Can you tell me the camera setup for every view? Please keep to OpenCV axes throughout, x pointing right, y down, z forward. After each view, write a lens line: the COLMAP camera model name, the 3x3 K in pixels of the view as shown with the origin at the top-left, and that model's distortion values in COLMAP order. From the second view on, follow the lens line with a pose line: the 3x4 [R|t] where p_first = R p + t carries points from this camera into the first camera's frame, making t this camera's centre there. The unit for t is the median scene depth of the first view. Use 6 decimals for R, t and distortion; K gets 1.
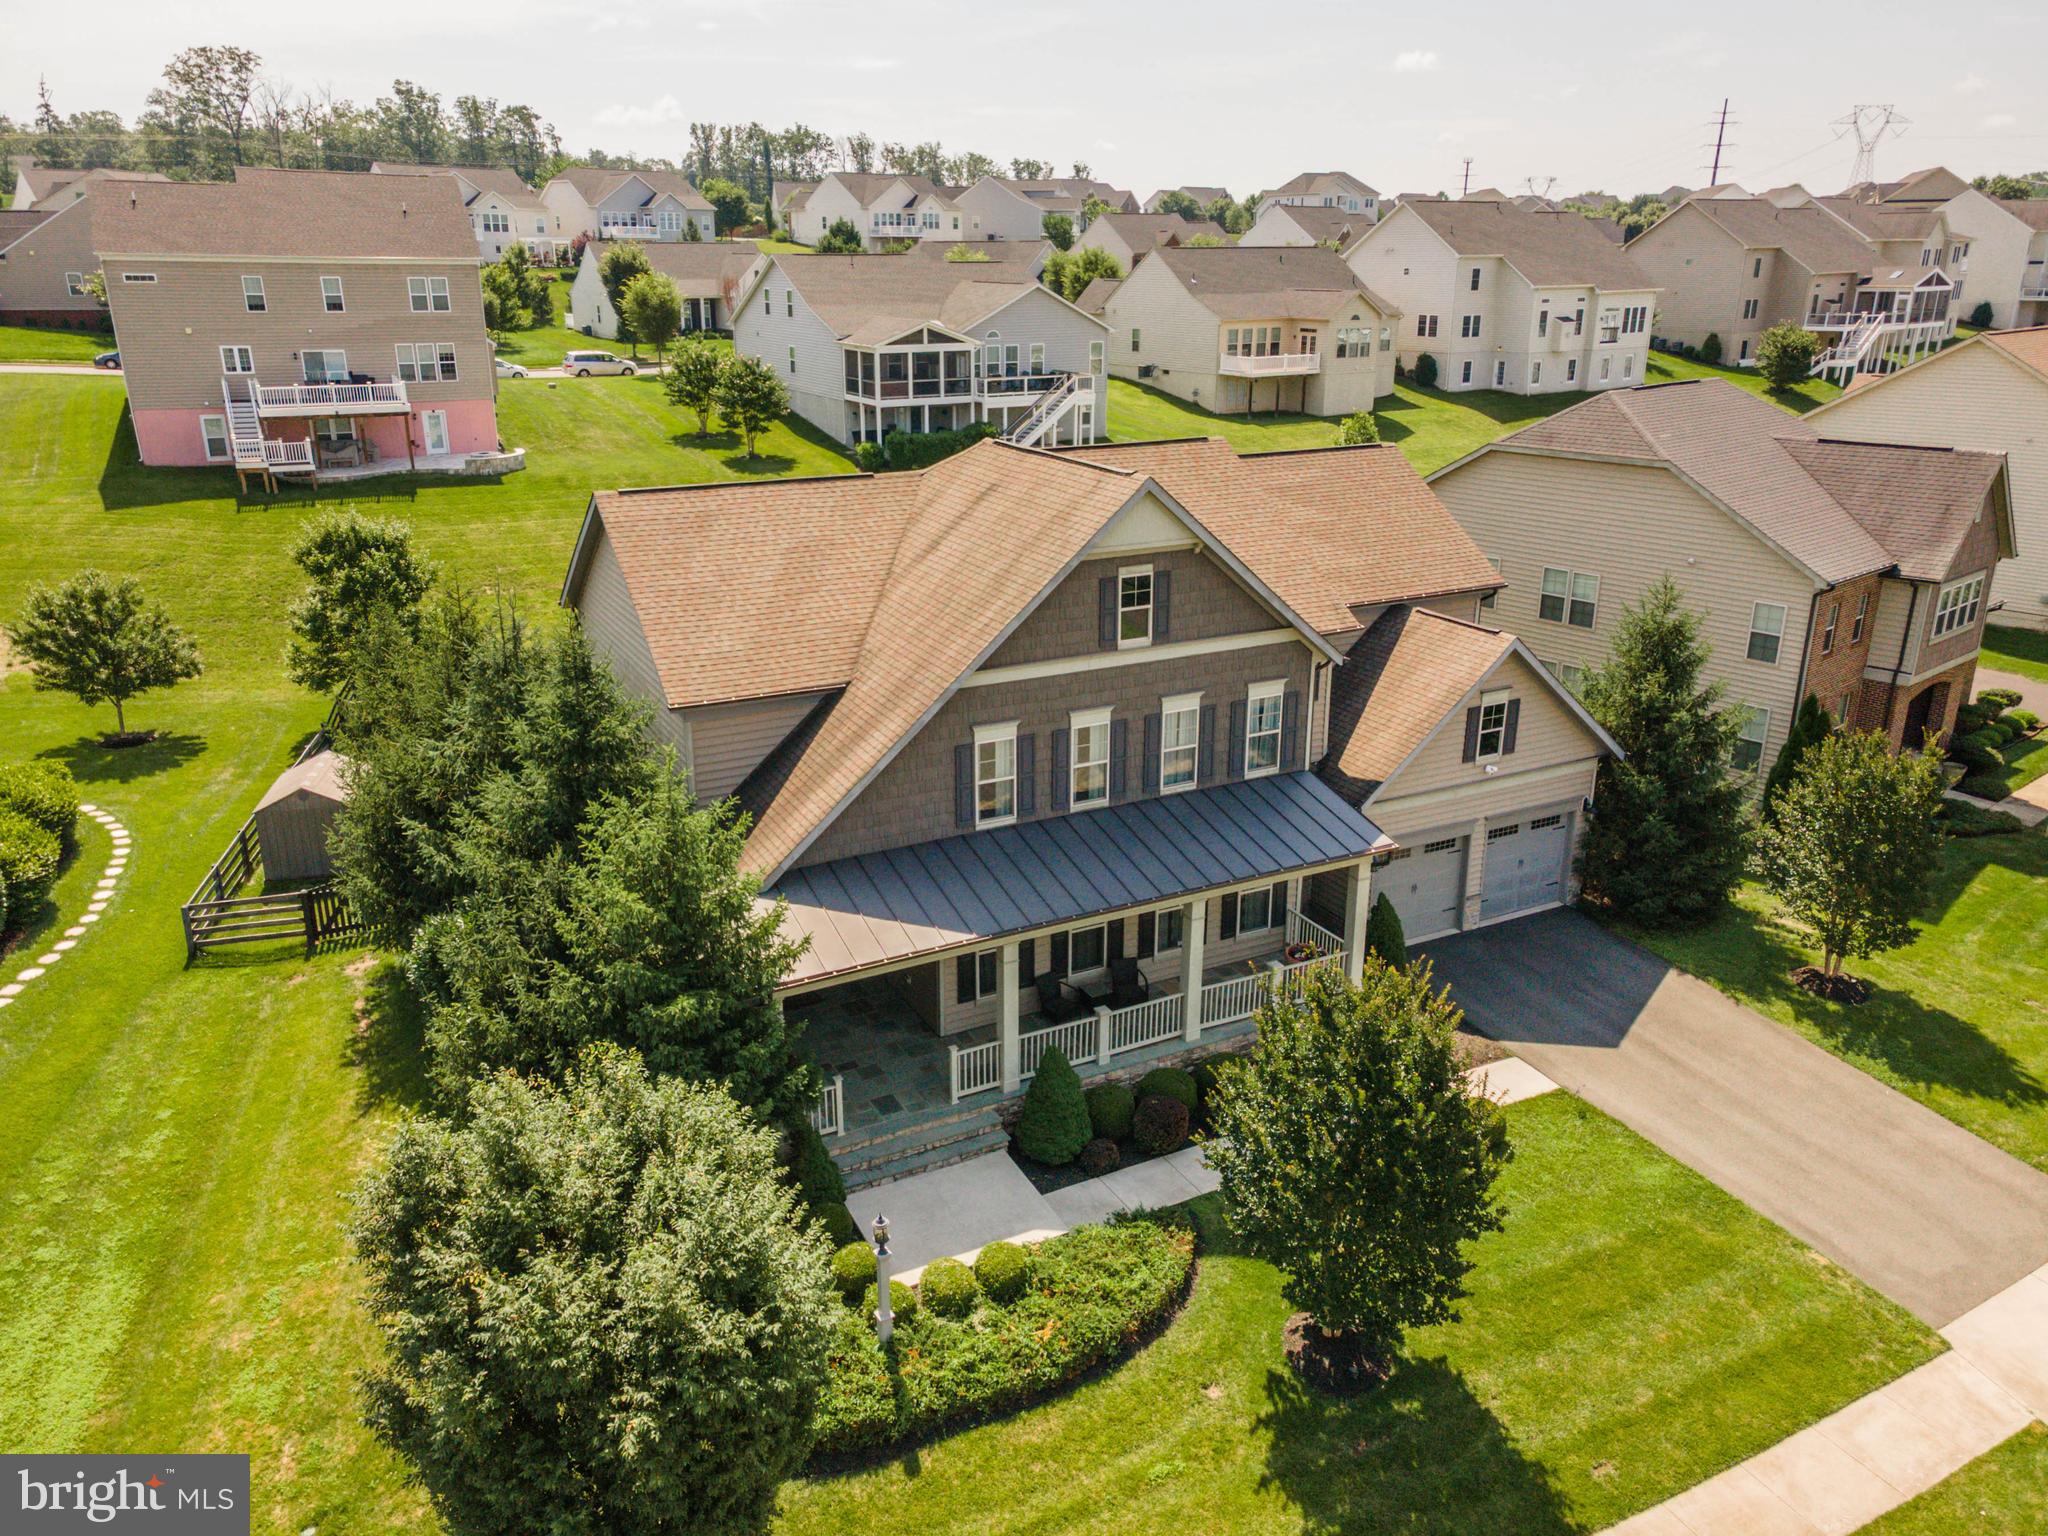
lens RADIAL K [[1487.2, 0, 1014.1], [0, 1487.2, 760.7], [0, 0, 1]] dist [0.029610, 0.029082]
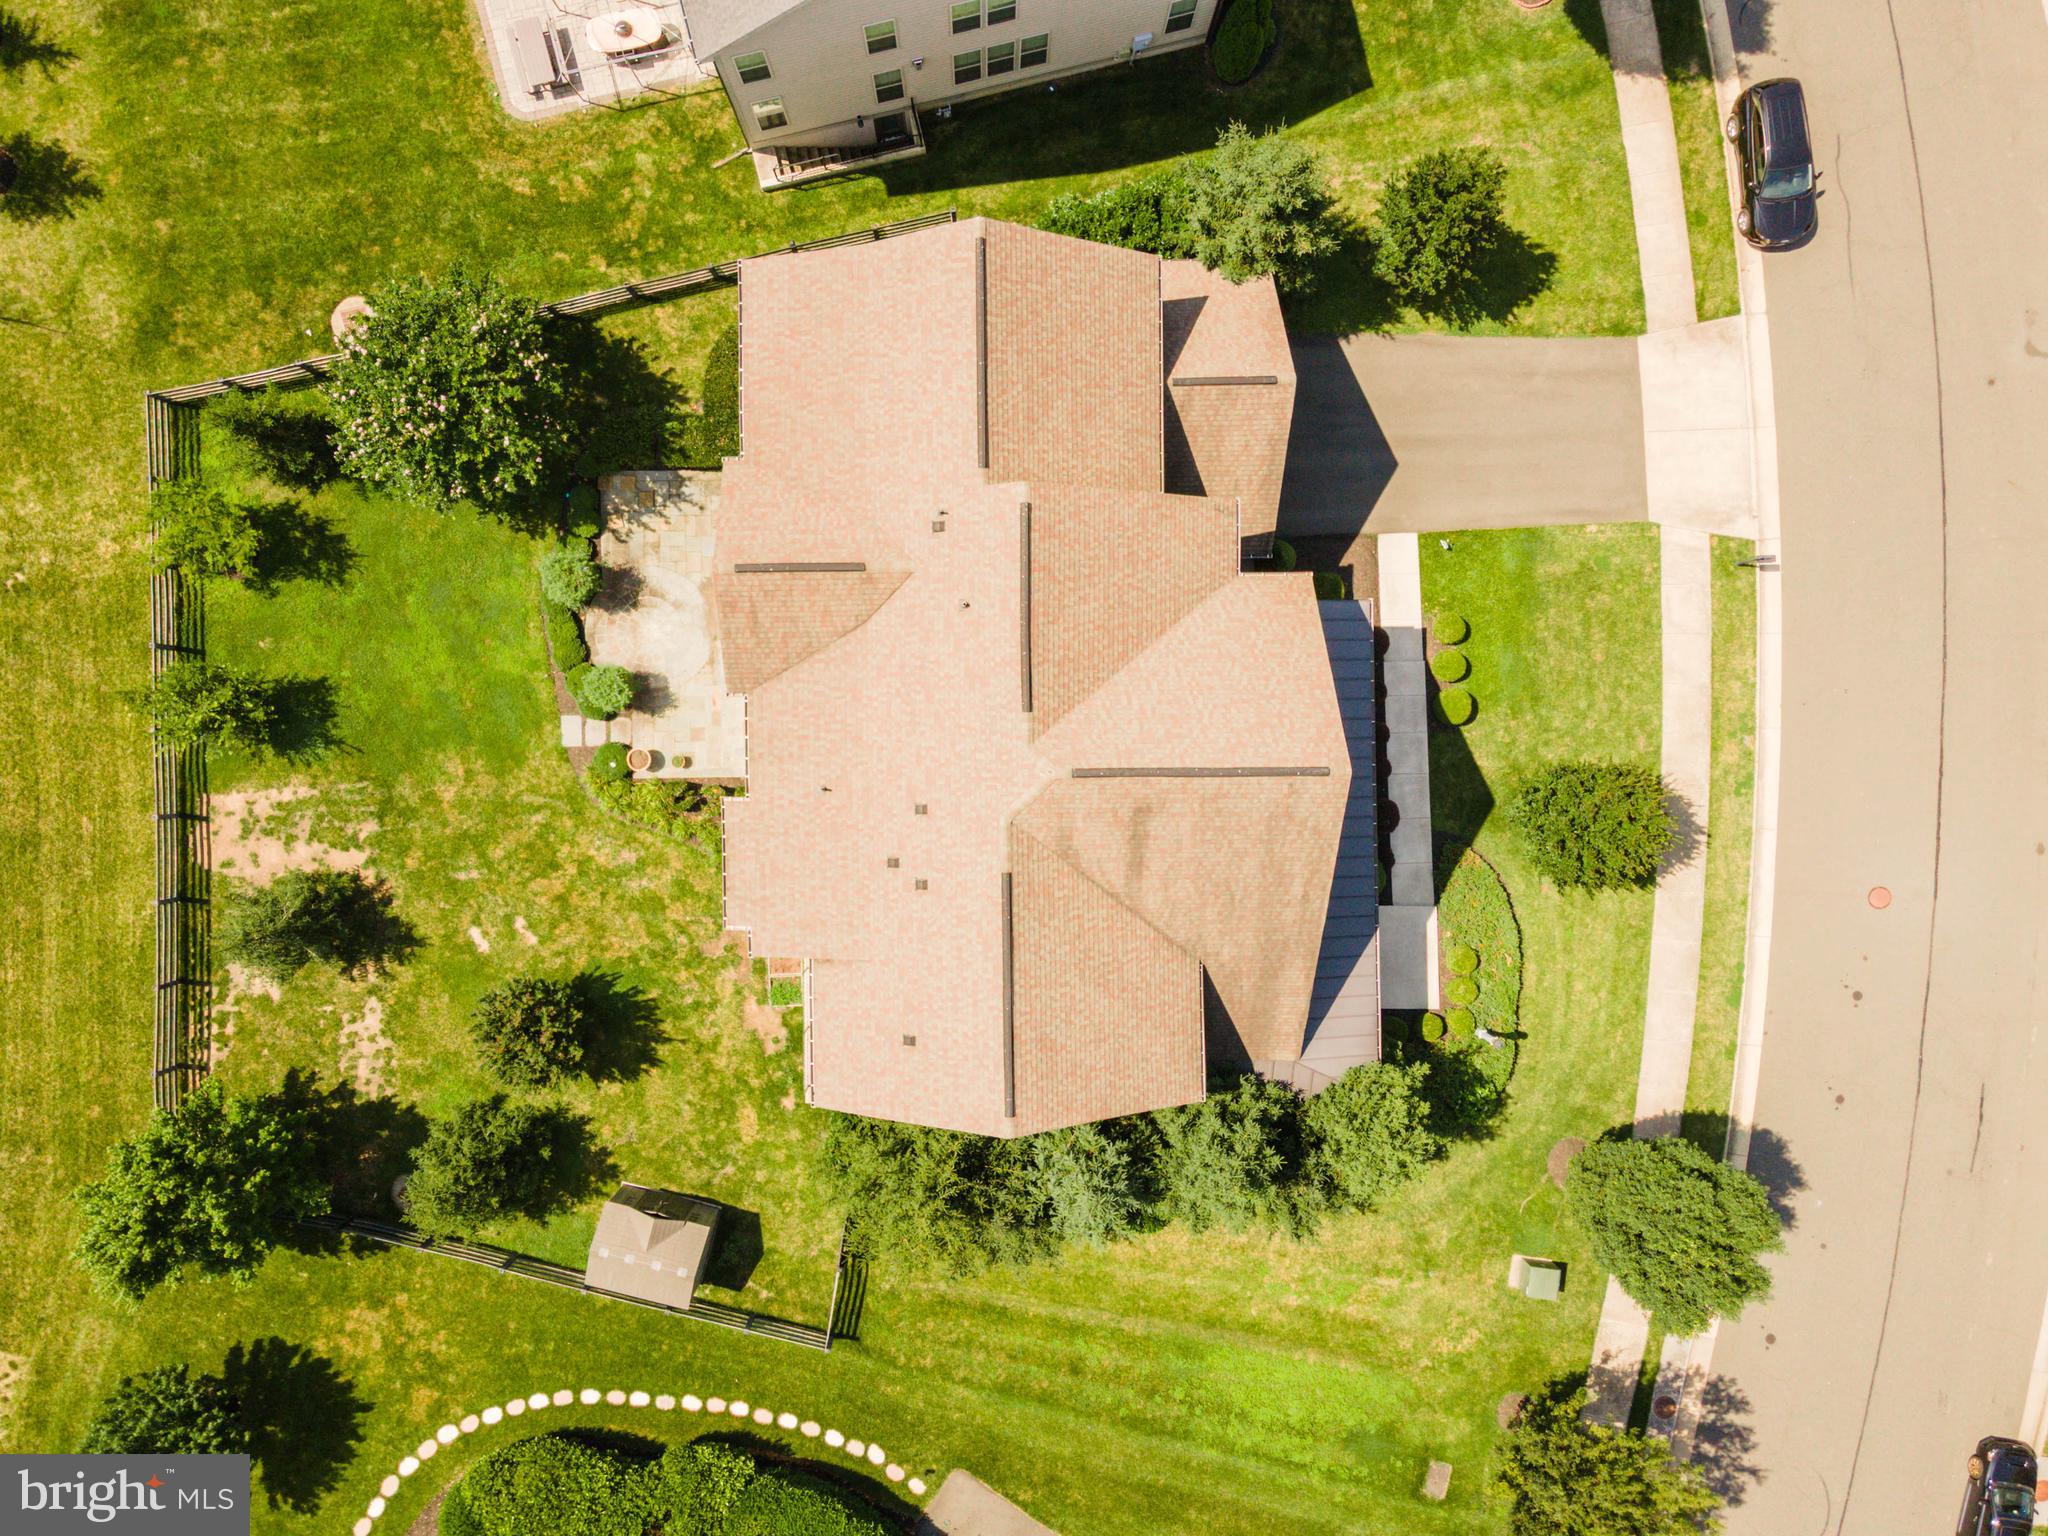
lens RADIAL K [[1487.2, 0, 1013.9], [0, 1487.2, 741.2], [0, 0, 1]] dist [0.029610, 0.029082]
pose [[0.449990, -0.893029, 0.002867, -0.013326], [0.273092, 0.140664, 0.951648, -1.133729], [-0.850253, -0.427449, 0.307177, 0.674437]]
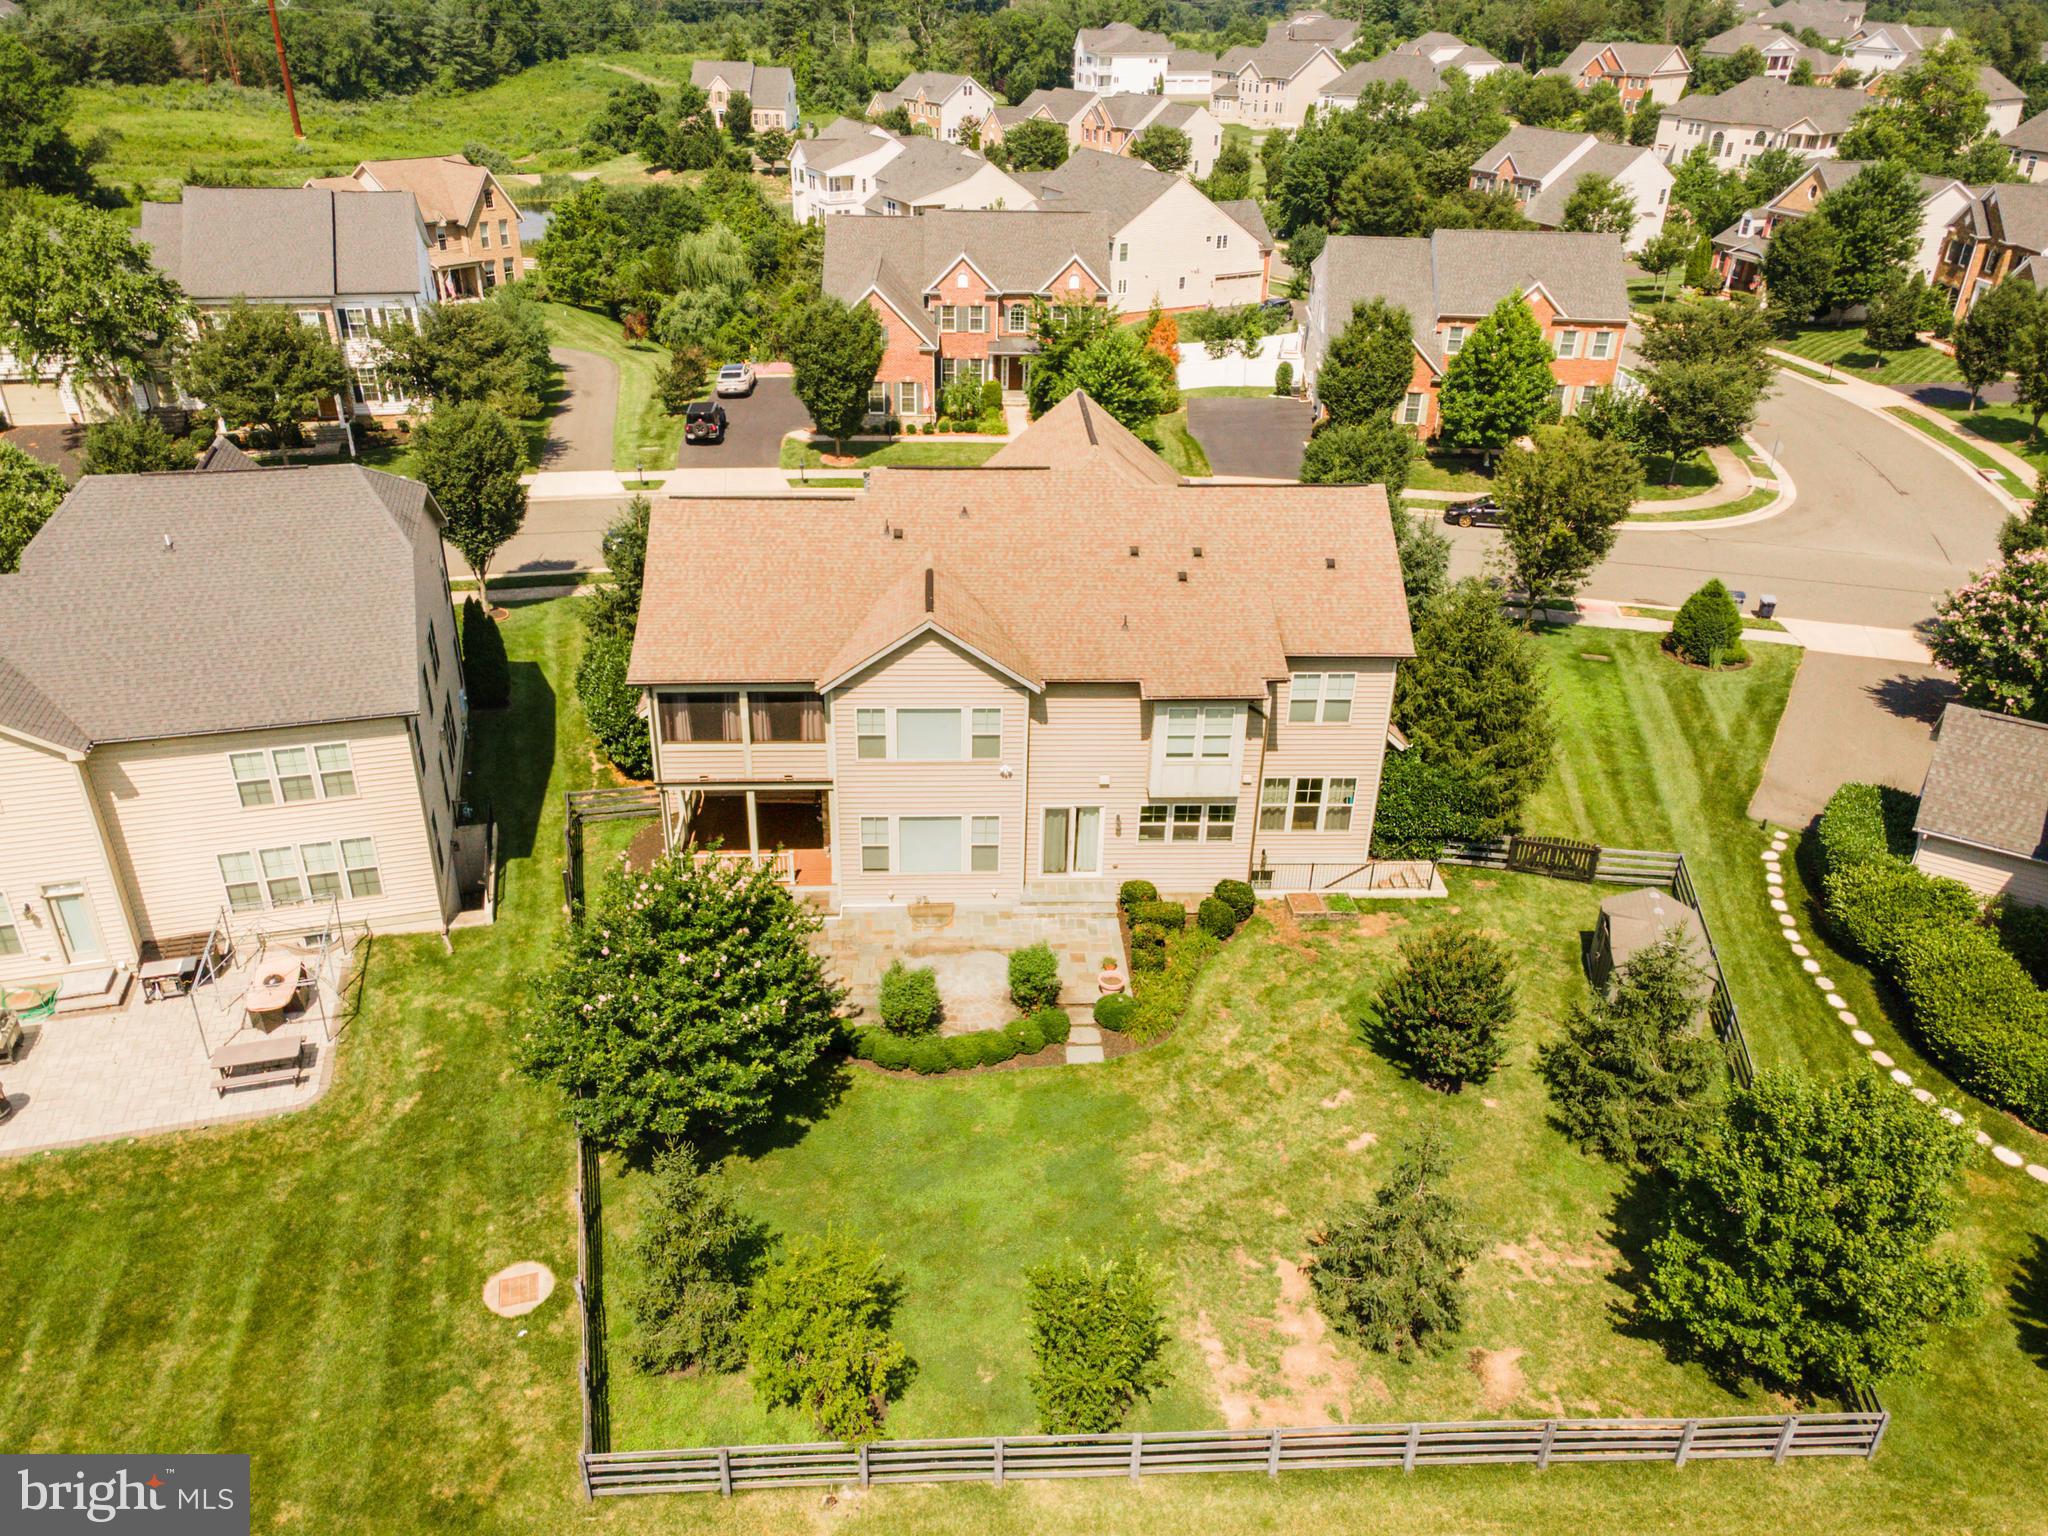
lens RADIAL K [[1487.2, 0, 1009.9], [0, 1487.2, 754.1], [0, 0, 1]] dist [0.029610, 0.029082]
pose [[-0.907140, -0.212511, 0.363230, -0.464319], [0.122794, 0.691903, 0.711472, -0.932801], [-0.402515, 0.690007, -0.601558, 1.906491]]
